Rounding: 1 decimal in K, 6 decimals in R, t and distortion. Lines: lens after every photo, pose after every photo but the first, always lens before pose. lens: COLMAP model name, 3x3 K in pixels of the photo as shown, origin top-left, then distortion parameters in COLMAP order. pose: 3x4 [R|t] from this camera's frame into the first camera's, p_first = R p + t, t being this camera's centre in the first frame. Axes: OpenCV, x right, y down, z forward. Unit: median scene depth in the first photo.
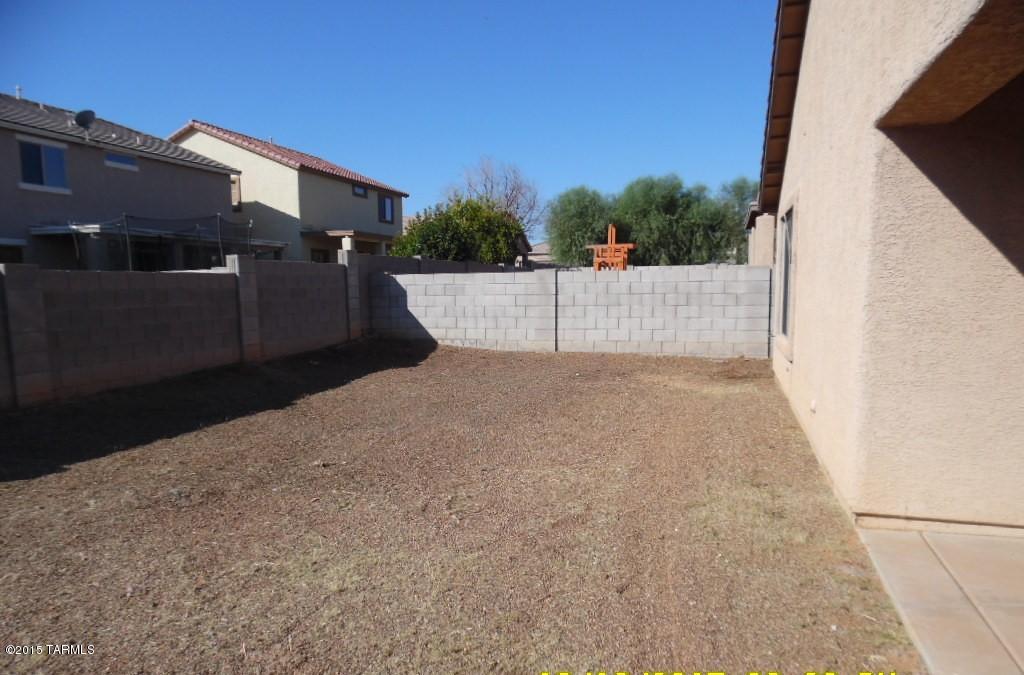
lens RADIAL K [[641.7, 0, 514.0], [0, 641.7, 362.9], [0, 0, 1]] dist [-0.039512, 0.005868]
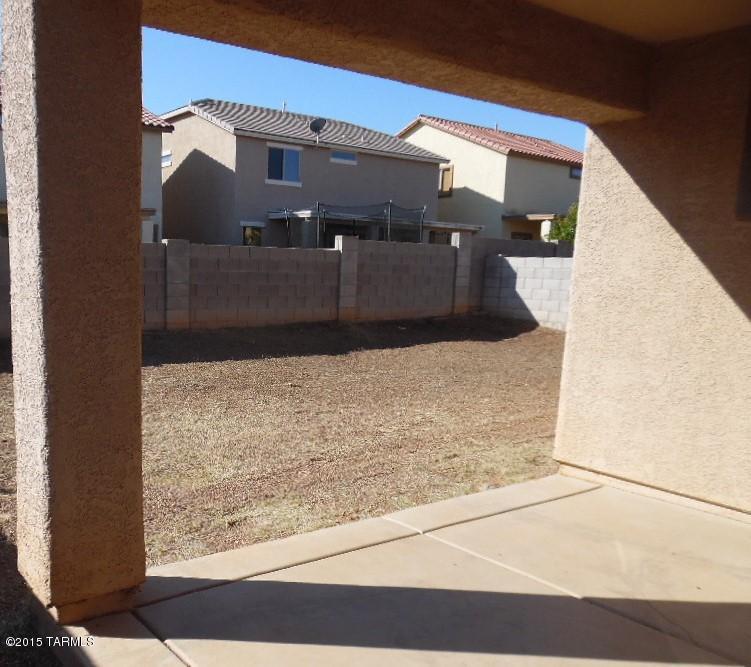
lens RADIAL K [[721.3, 0, 375.5], [0, 721.3, 333.5], [0, 0, 1]] dist [-0.015684, 0.001568]
pose [[0.814292, 0.084324, -0.574297, 0.281487], [-0.106285, 0.994325, -0.004703, 0.013739], [0.570641, 0.064869, 0.818633, -0.074078]]
